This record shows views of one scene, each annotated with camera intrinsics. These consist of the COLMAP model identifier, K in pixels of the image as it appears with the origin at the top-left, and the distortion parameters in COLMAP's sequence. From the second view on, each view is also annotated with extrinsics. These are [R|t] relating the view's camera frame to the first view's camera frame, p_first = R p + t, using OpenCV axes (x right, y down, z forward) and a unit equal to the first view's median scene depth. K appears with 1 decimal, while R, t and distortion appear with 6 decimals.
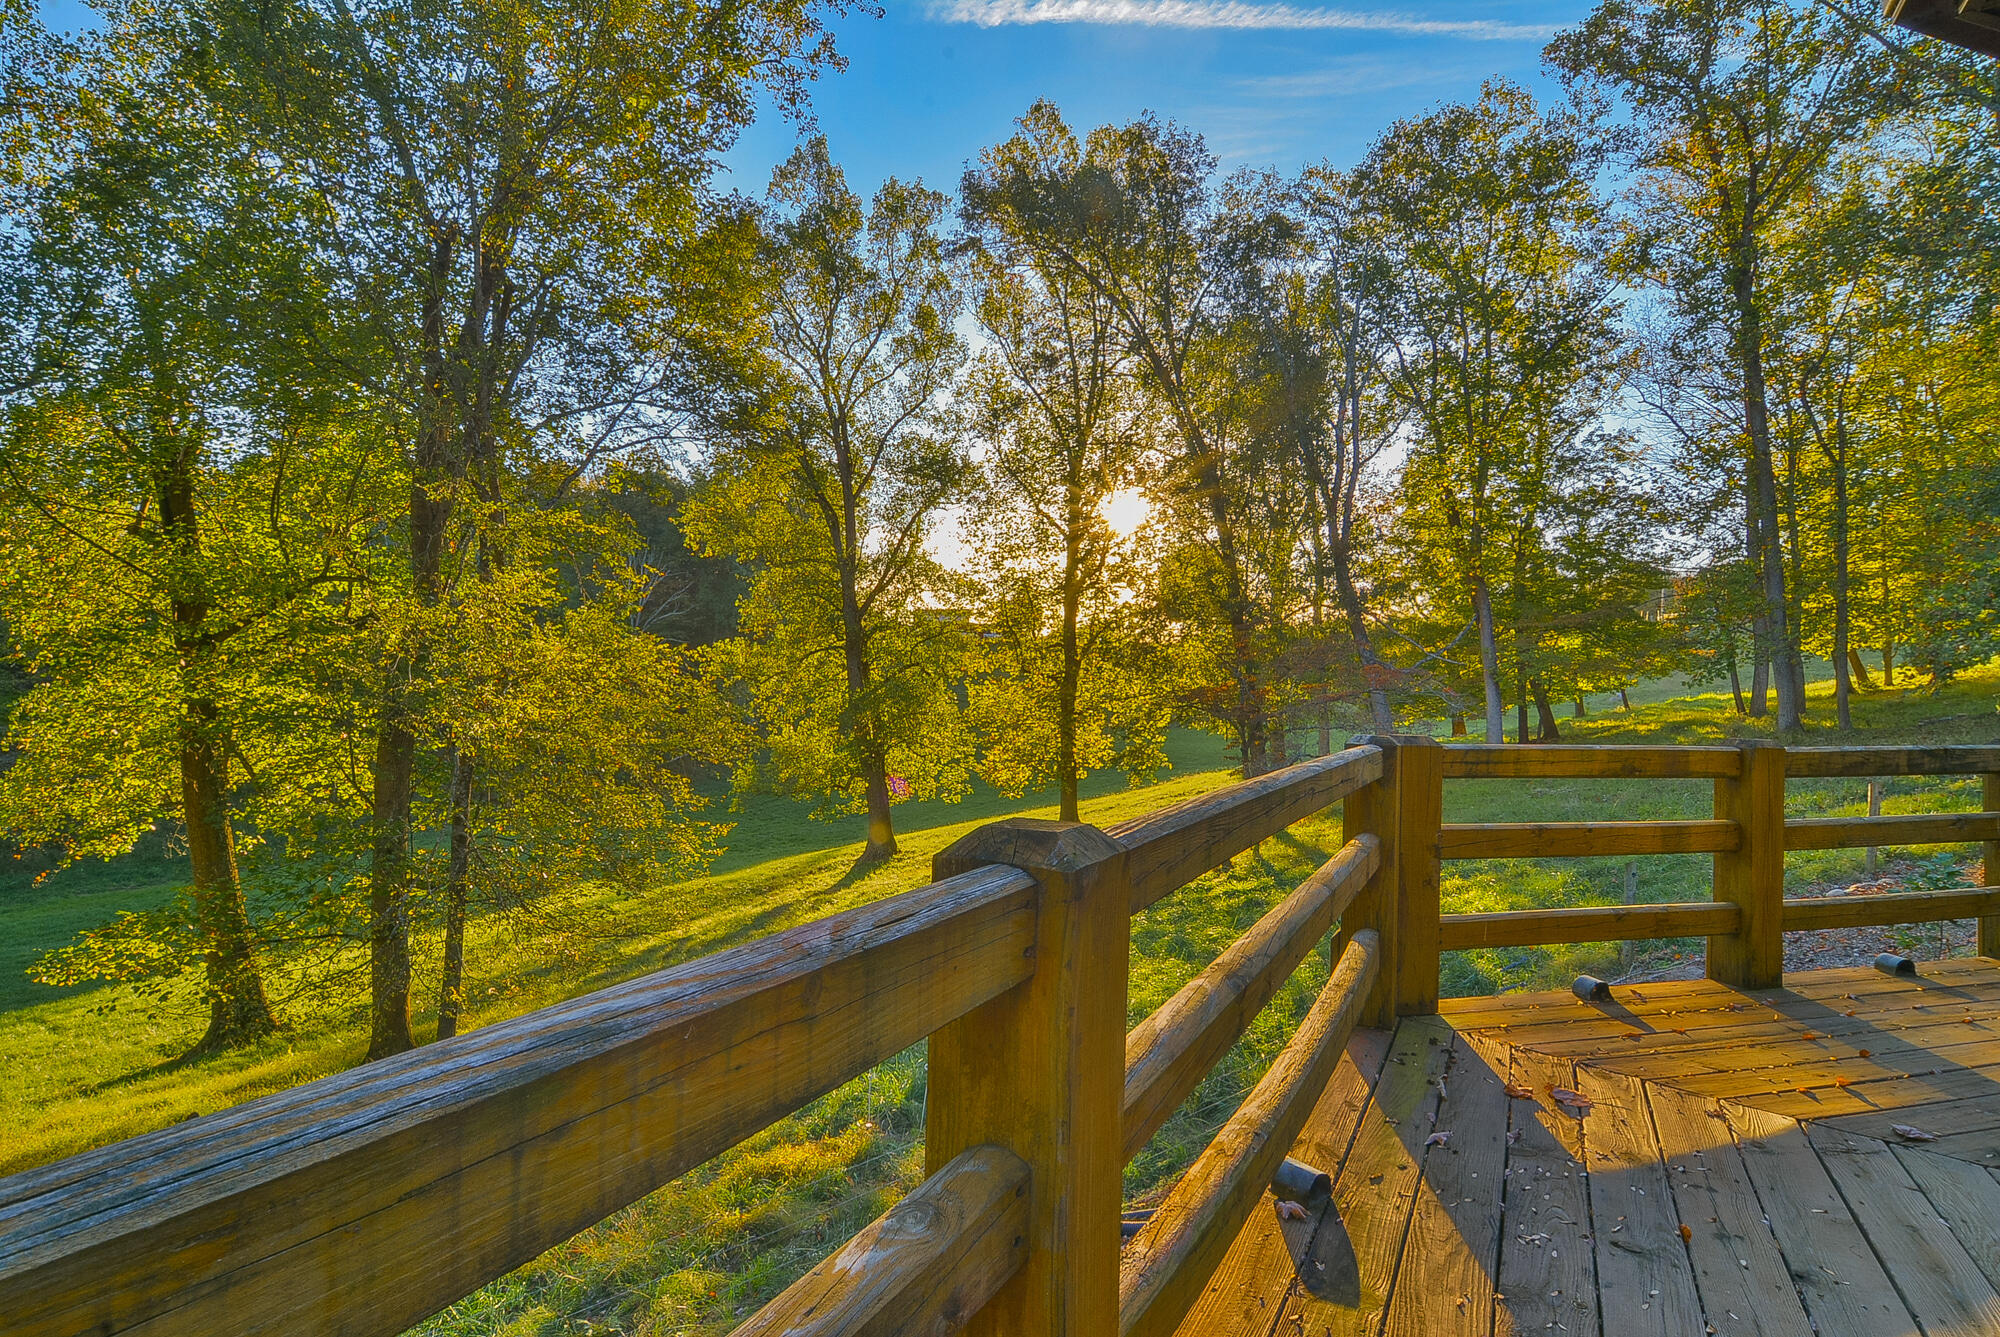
lens RADIAL K [[1060.6, 0, 1000.0], [0, 1060.6, 668.5], [0, 0, 1]] dist [0.017893, -0.018301]
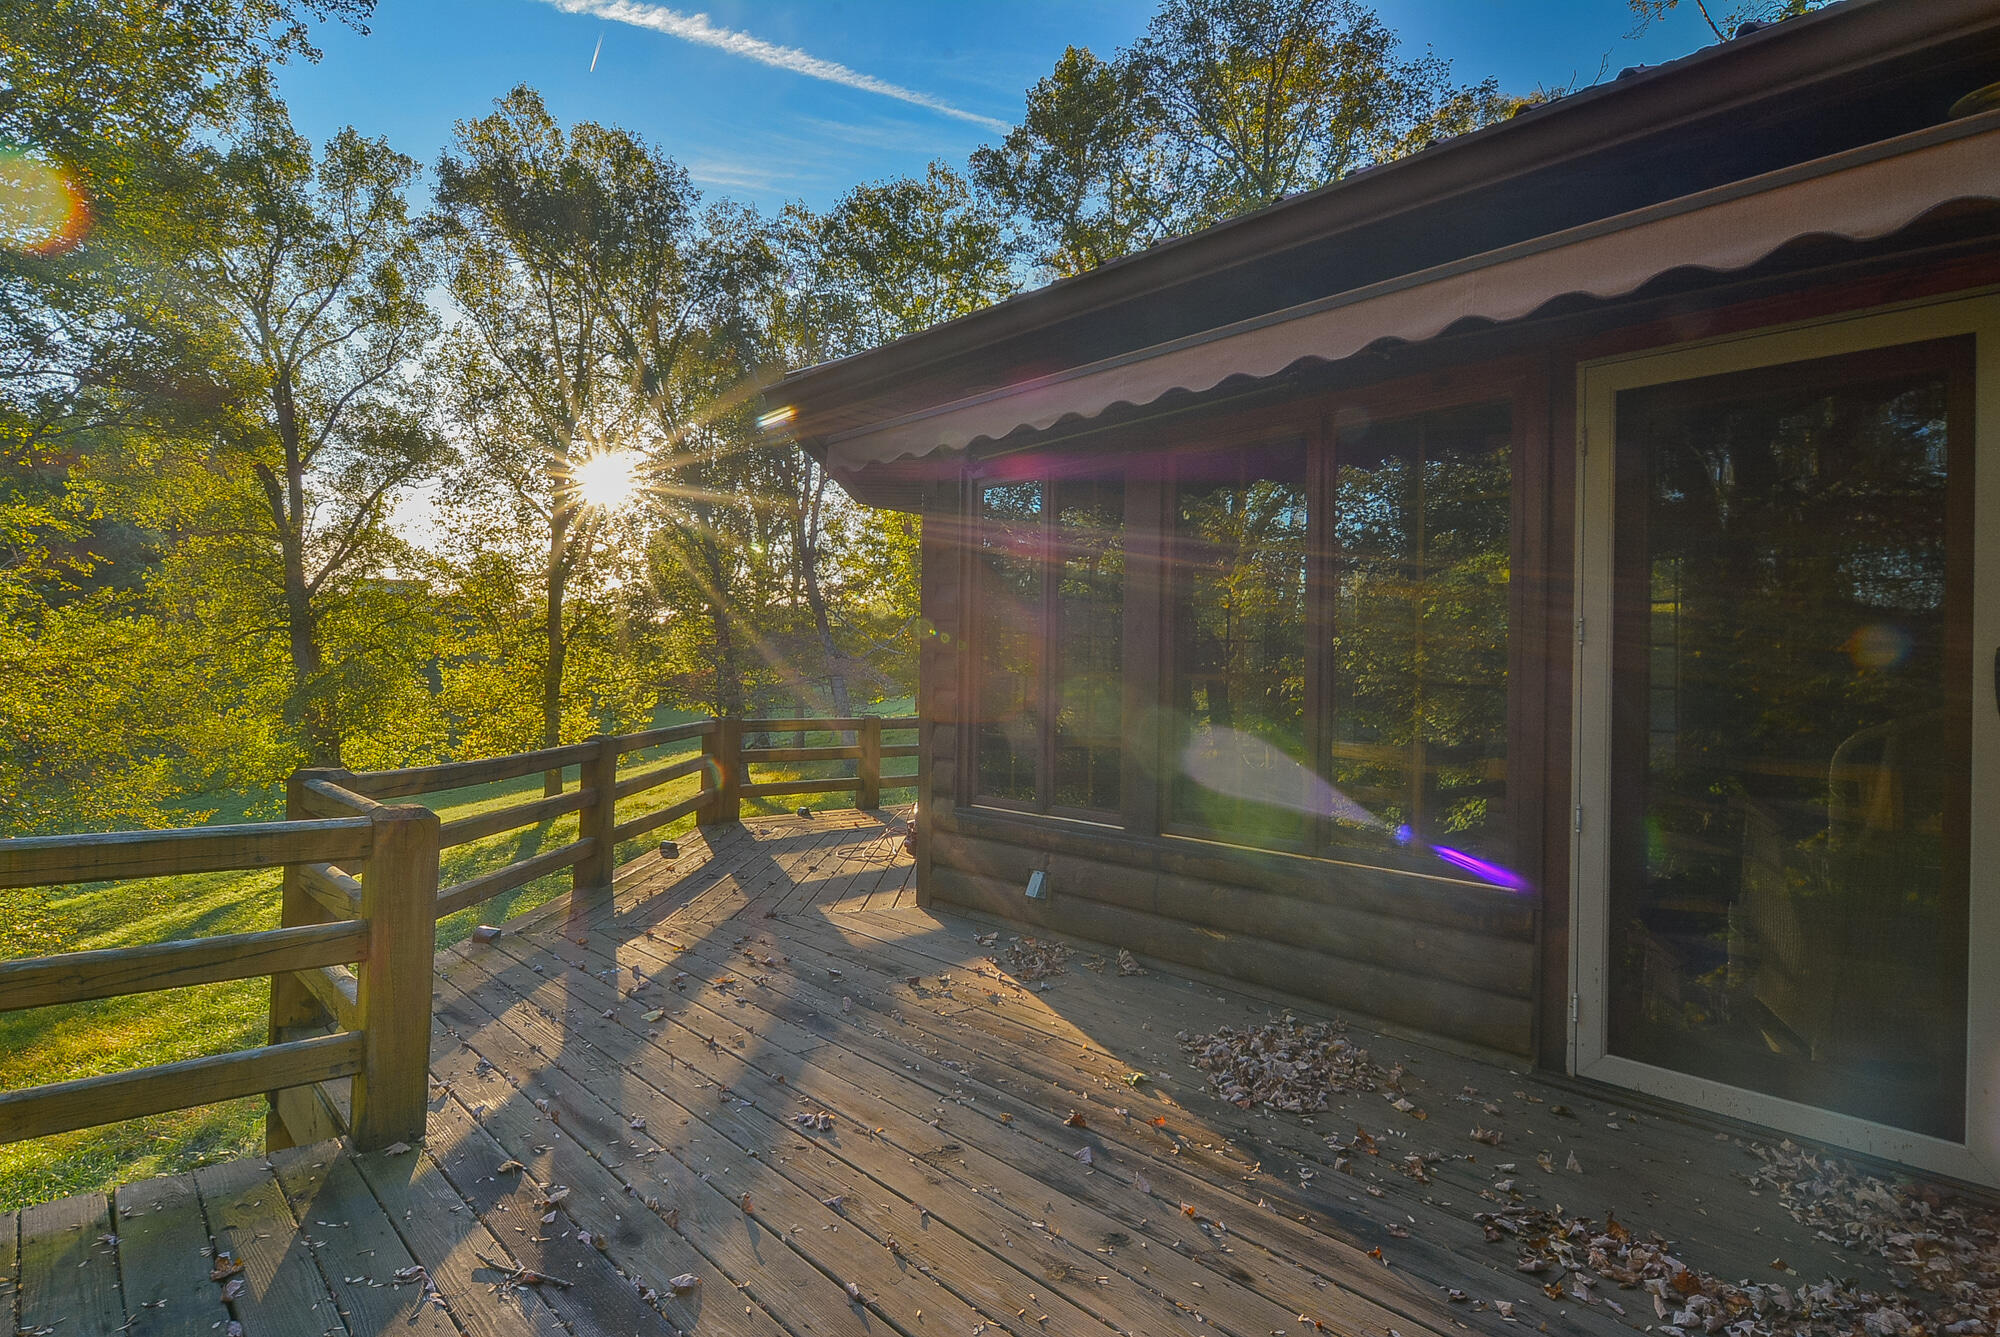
lens RADIAL K [[1060.6, 0, 1000.0], [0, 1060.6, 668.5], [0, 0, 1]] dist [0.017893, -0.018301]
pose [[0.892785, -0.000484, 0.450482, -0.012419], [-0.008475, 0.999804, 0.017869, -0.006706], [-0.450403, -0.019771, 0.892607, -0.104214]]
